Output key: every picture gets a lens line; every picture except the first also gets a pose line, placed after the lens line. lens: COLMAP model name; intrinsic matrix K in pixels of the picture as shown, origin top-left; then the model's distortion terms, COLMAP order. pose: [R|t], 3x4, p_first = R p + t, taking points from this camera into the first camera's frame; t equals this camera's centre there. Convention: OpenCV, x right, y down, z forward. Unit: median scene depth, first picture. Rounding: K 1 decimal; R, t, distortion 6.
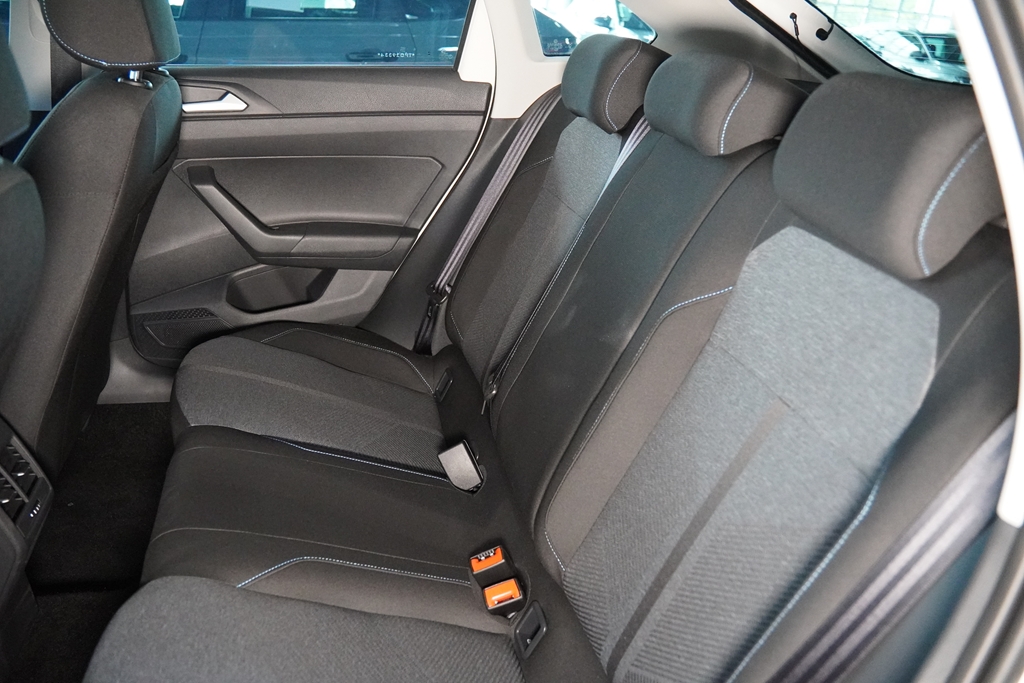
lens RADIAL K [[801.0, 0, 512.6], [0, 801.0, 338.1], [0, 0, 1]] dist [-0.139219, 0.132354]
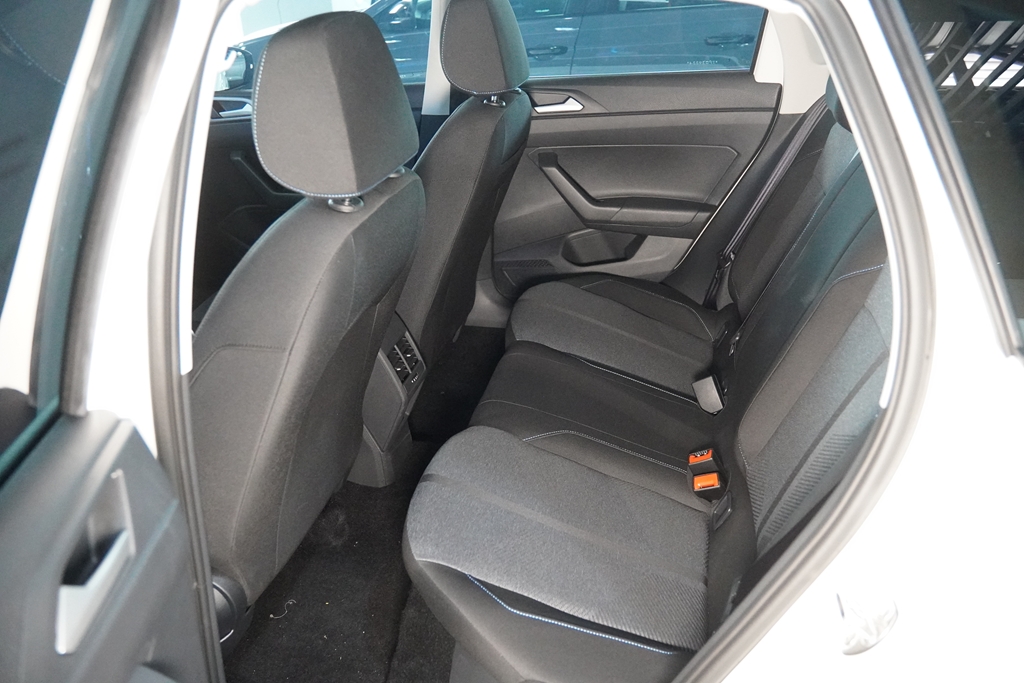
lens RADIAL K [[801.0, 0, 512.6], [0, 801.0, 338.1], [0, 0, 1]] dist [-0.139219, 0.132354]
pose [[0.888186, 0.098880, -0.448718, 0.179519], [-0.078513, 0.994868, 0.063822, 0.011594], [0.452726, -0.021456, 0.891392, -0.230016]]
